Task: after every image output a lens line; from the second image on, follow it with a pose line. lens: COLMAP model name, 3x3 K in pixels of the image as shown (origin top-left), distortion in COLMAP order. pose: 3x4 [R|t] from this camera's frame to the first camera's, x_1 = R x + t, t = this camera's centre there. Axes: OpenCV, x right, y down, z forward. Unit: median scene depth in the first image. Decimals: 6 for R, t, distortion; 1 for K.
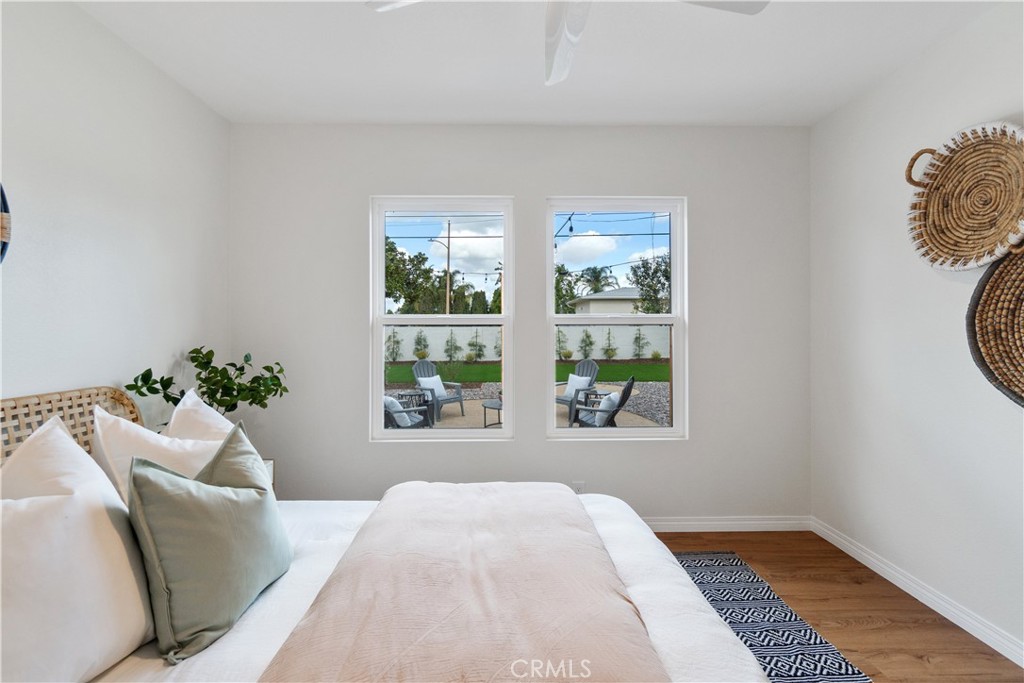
lens RADIAL K [[463.7, 0, 511.0], [0, 463.7, 318.0], [0, 0, 1]] dist [-0.001704, -0.000041]
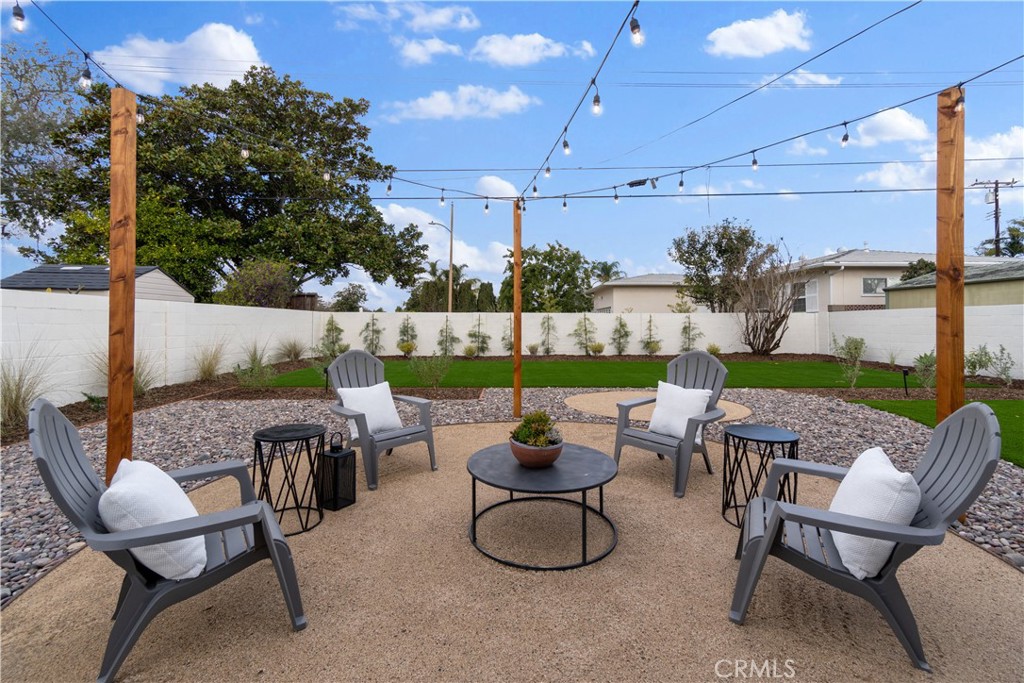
lens RADIAL K [[458.3, 0, 504.8], [0, 458.3, 322.2], [0, 0, 1]] dist [-0.002921, -0.001273]
pose [[0.999540, 0.003723, -0.030115, -0.007664], [-0.003264, 0.999878, 0.015259, 0.023349], [0.030168, -0.015153, 0.999430, 0.231246]]
